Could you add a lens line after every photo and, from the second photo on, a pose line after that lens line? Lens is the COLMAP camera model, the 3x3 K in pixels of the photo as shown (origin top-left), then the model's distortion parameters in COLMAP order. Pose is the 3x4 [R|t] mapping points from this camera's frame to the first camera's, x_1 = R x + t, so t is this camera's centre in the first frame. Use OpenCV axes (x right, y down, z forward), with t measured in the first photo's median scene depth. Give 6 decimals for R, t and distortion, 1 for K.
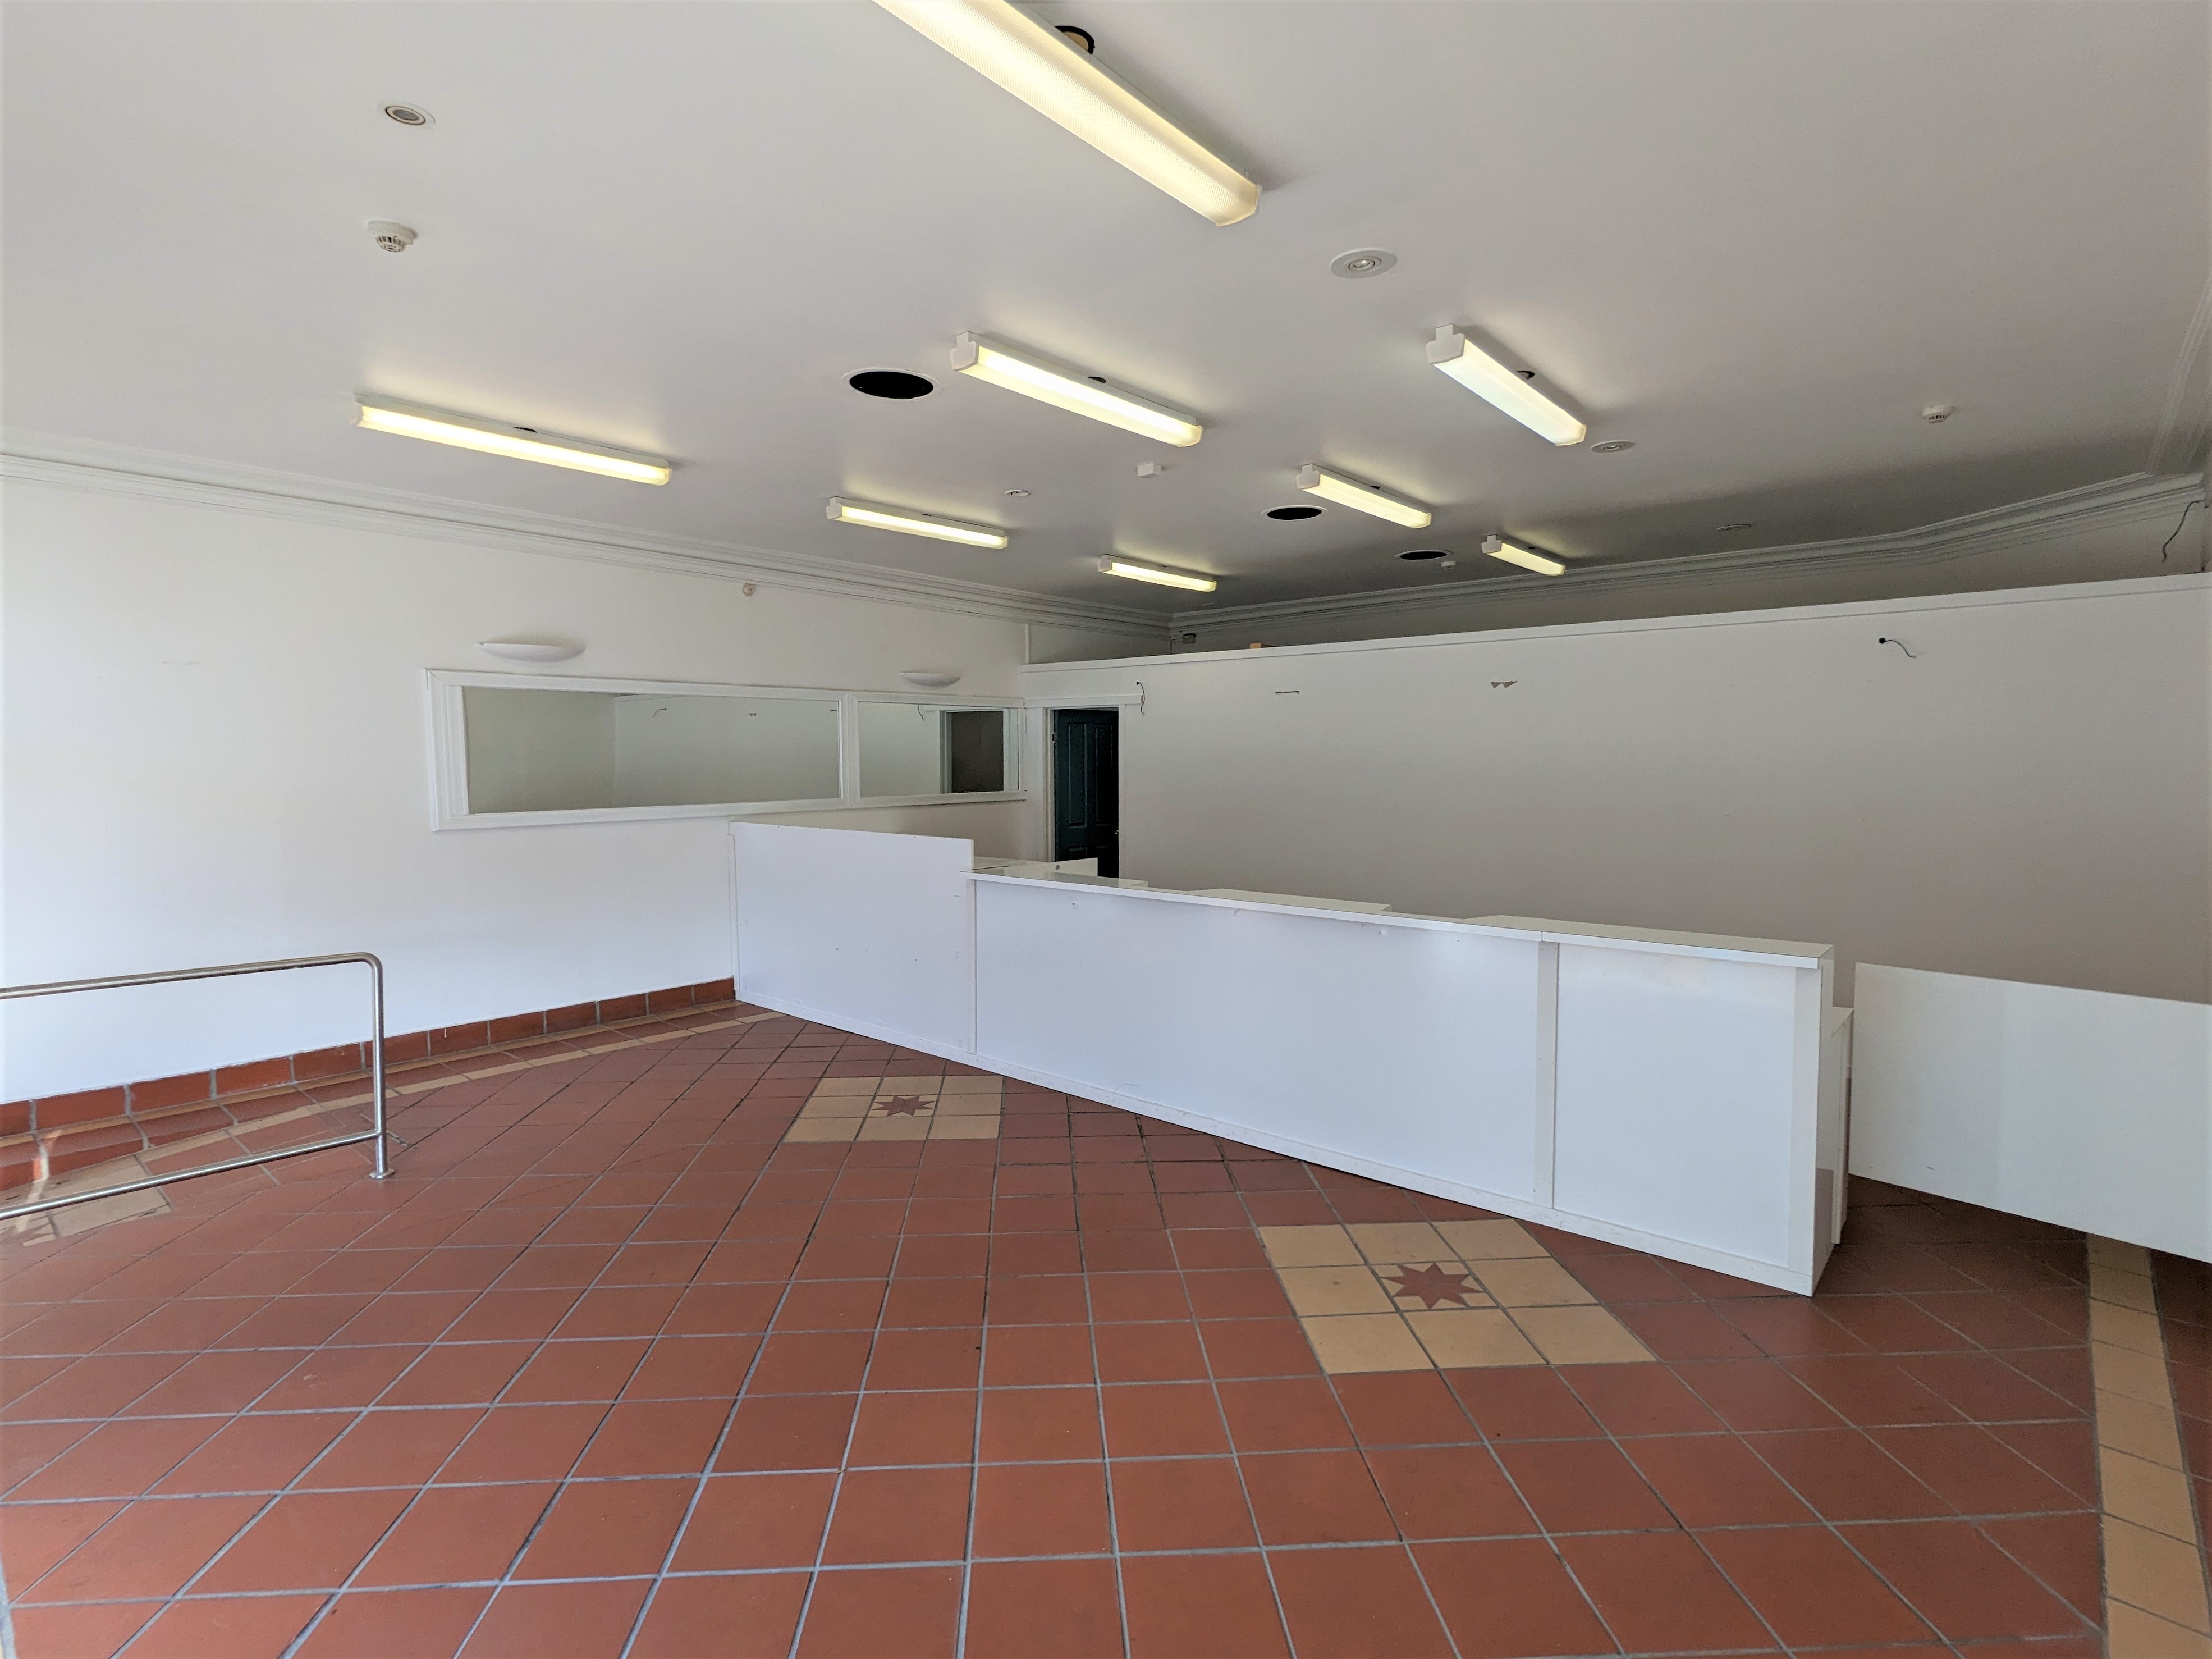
lens RADIAL K [[1078.8, 0, 1106.0], [0, 1078.8, 829.5], [0, 0, 1]] dist [-0.001387, -0.000448]
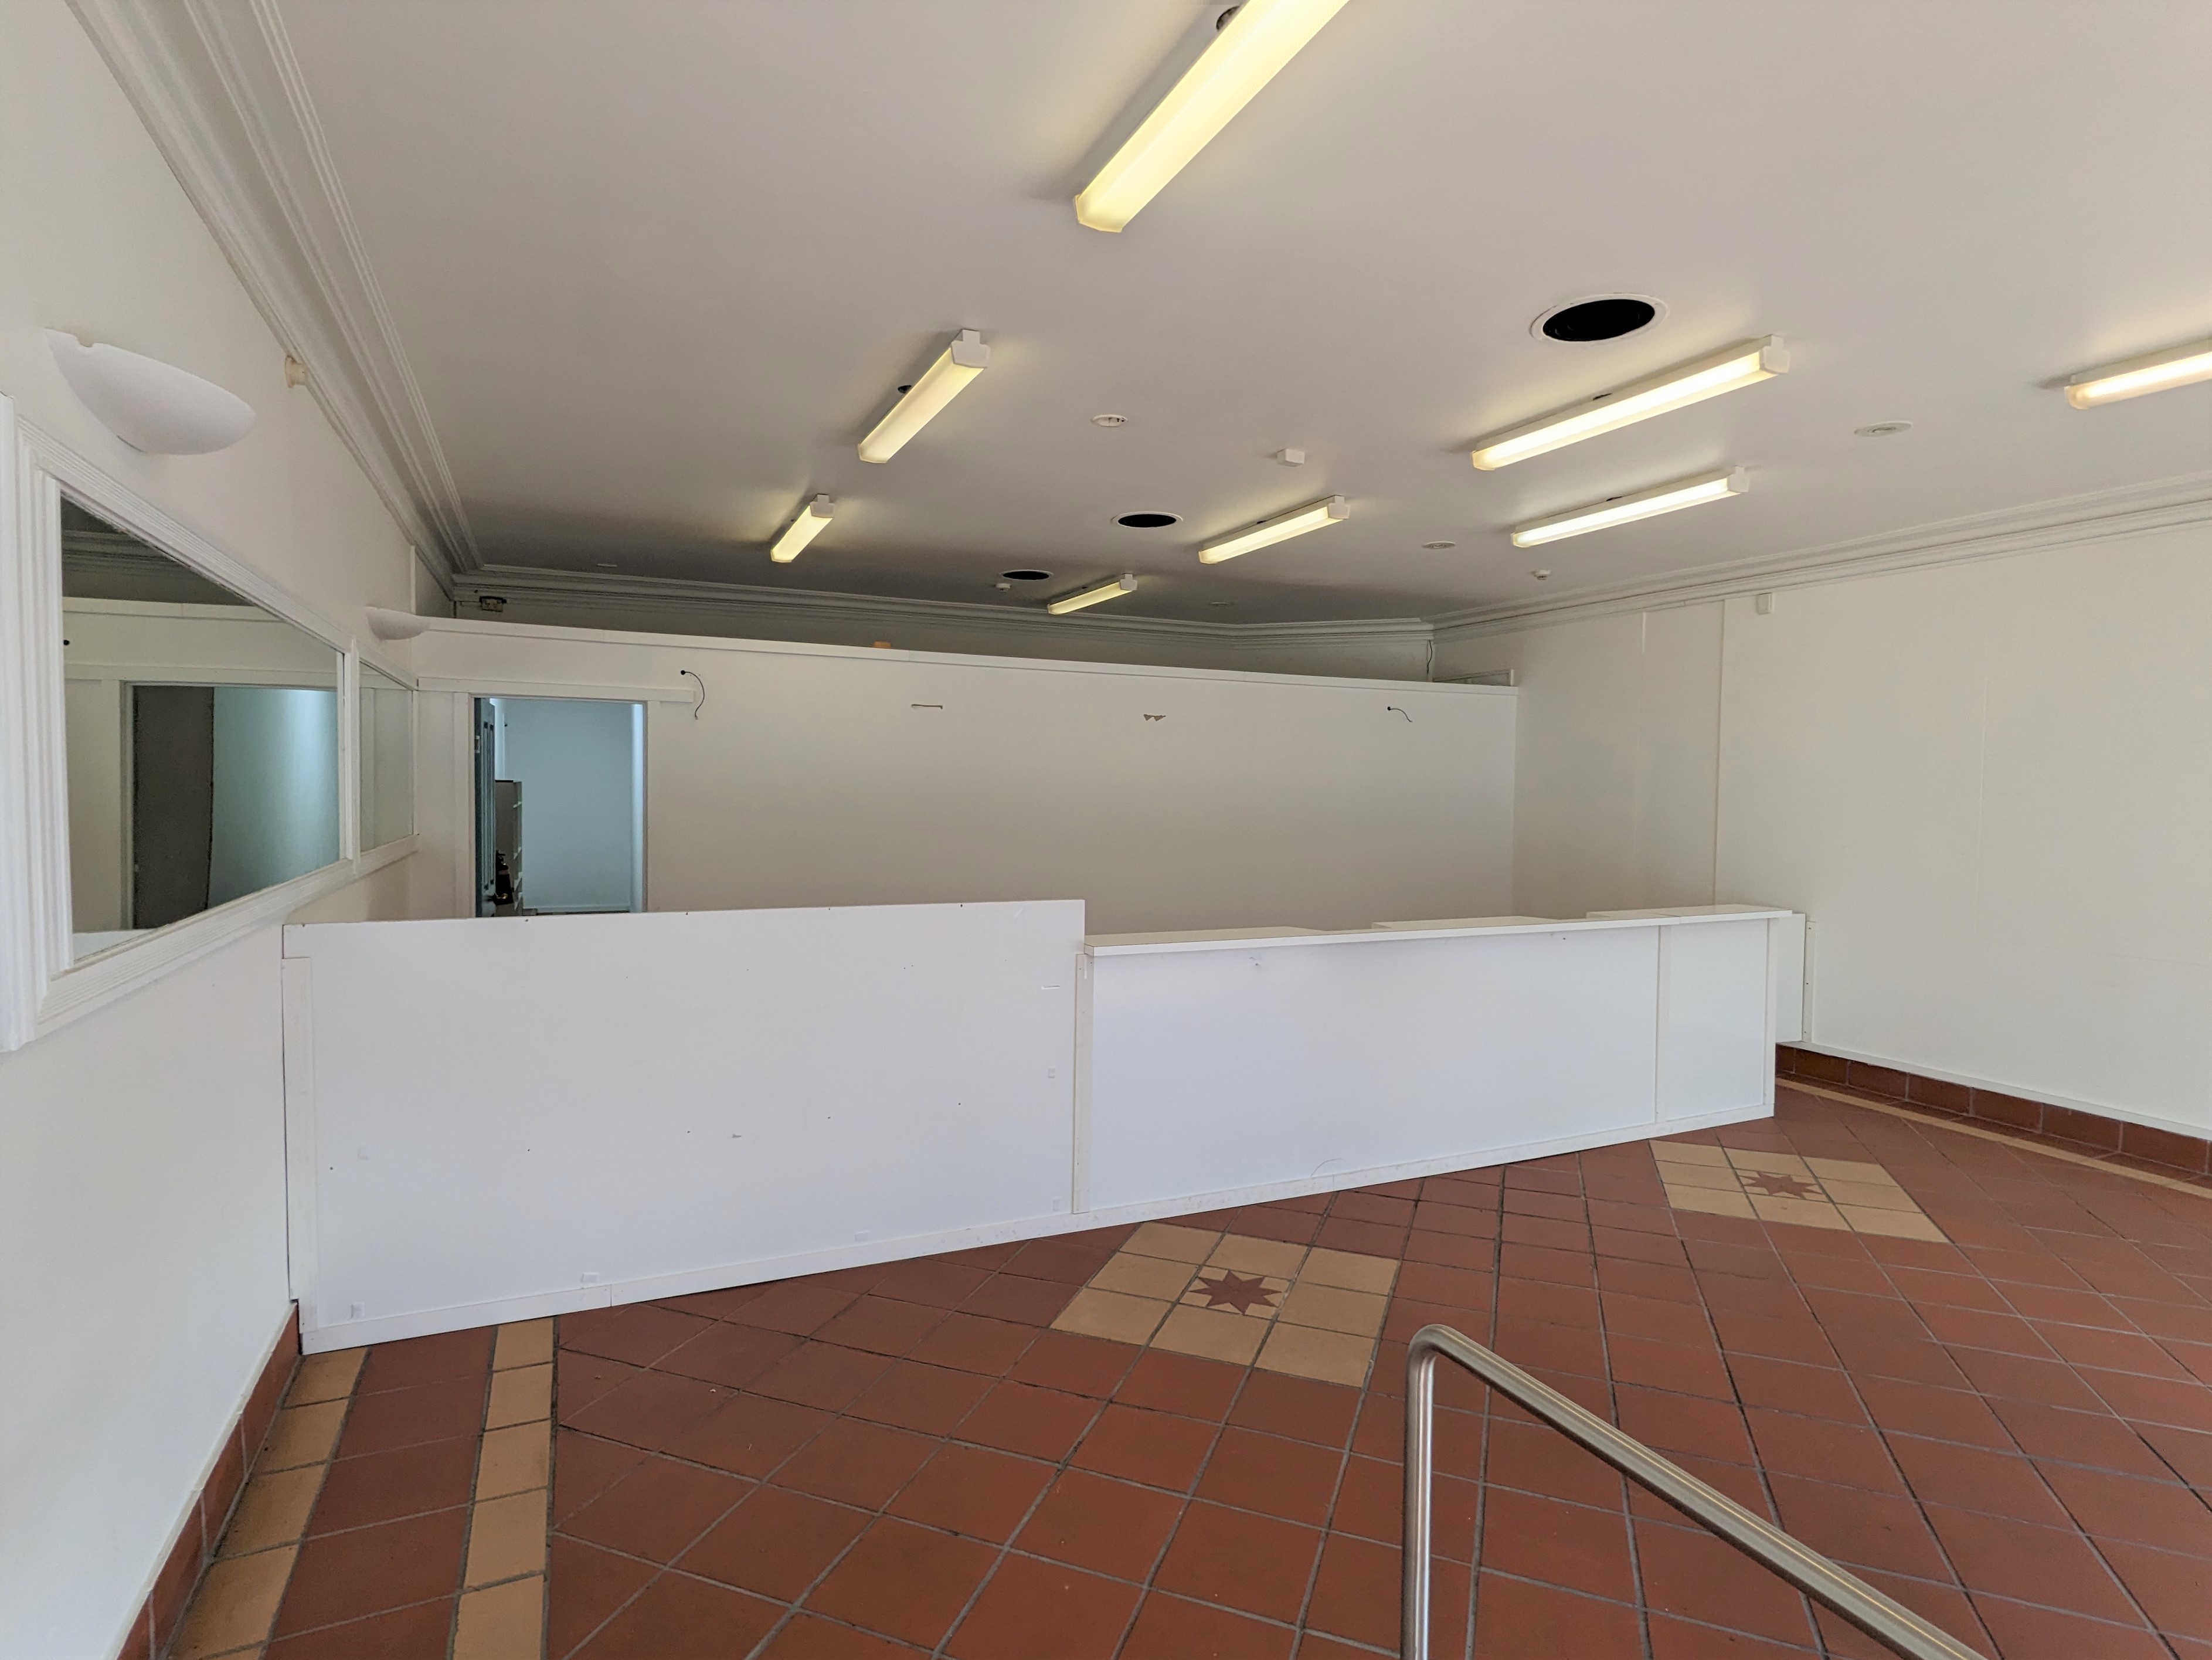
lens RADIAL K [[1119.5, 0, 1106.0], [0, 1119.5, 830.0], [0, 0, 1]] dist [0.000752, -0.000178]
pose [[0.417677, -0.027435, 0.908181, -0.708631], [0.050043, 0.998721, 0.007155, -0.036962], [-0.907216, 0.042459, 0.418516, 0.634480]]
